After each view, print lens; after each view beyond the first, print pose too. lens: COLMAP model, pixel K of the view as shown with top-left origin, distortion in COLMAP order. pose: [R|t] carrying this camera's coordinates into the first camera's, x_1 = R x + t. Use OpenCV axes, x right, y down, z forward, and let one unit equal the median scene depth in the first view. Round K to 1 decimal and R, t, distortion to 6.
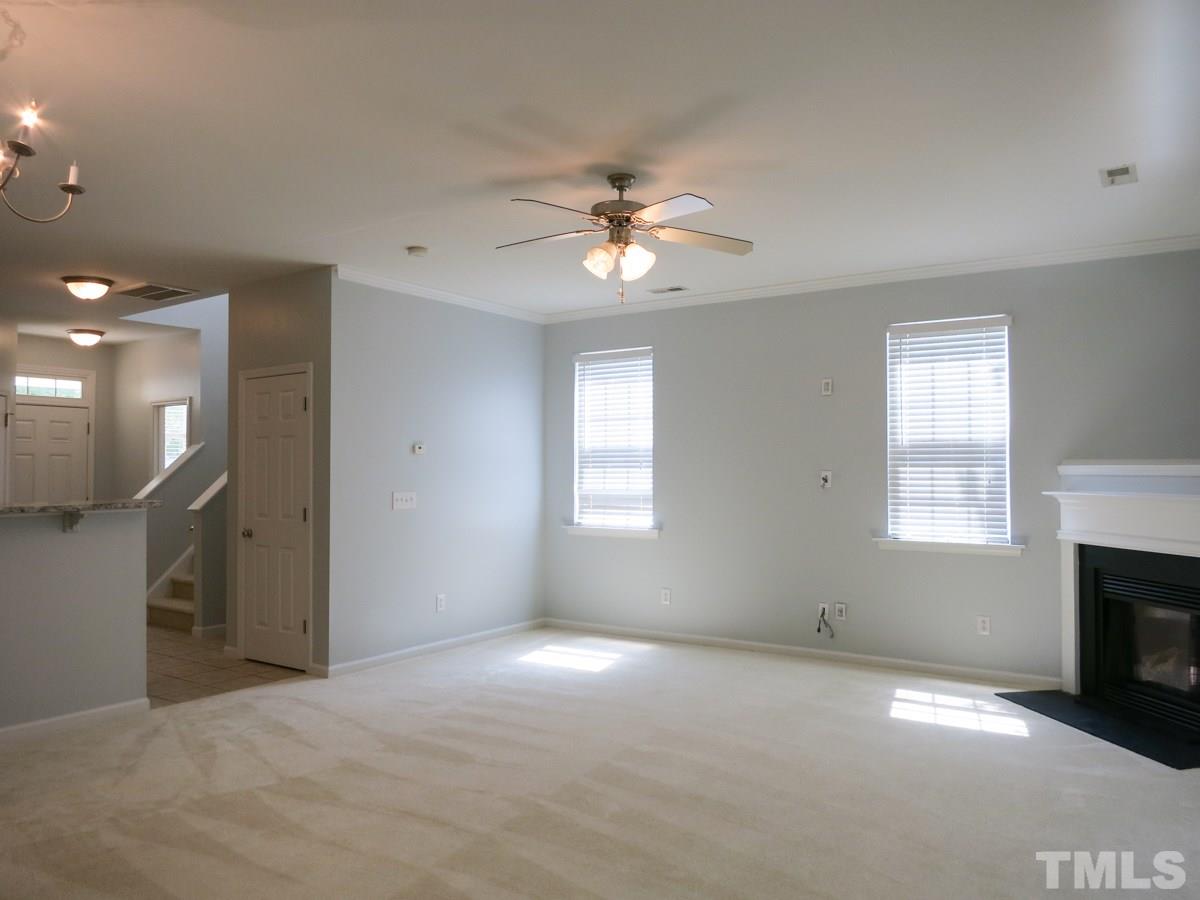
lens RADIAL K [[872.4, 0, 600.0], [0, 872.4, 450.0], [0, 0, 1]] dist [-0.037445, -0.001934]
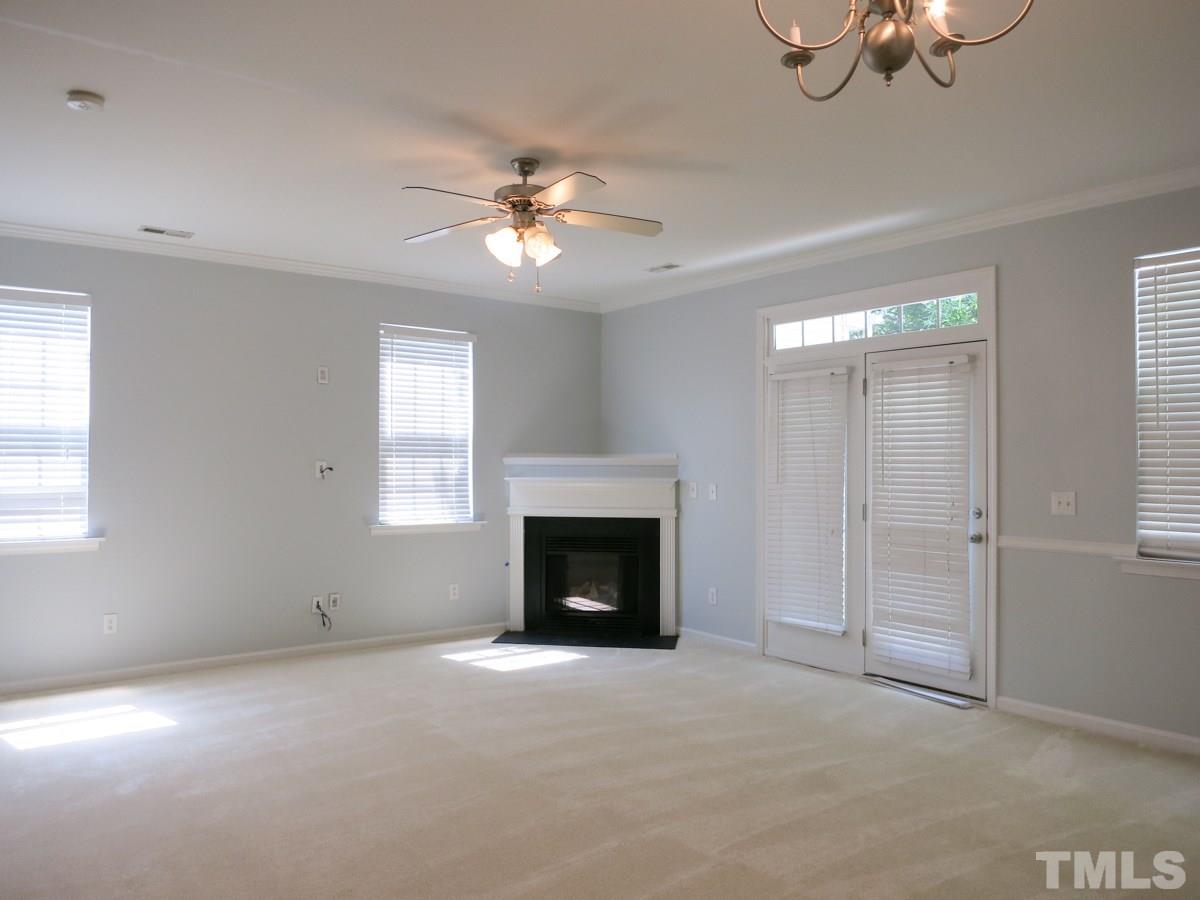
lens RADIAL K [[872.4, 0, 600.0], [0, 872.4, 450.0], [0, 0, 1]] dist [-0.037445, -0.001934]
pose [[0.310110, 0.012903, 0.950613, -0.609742], [-0.025550, 0.999660, -0.005234, 0.009366], [-0.950357, -0.022665, 0.310334, 0.425189]]
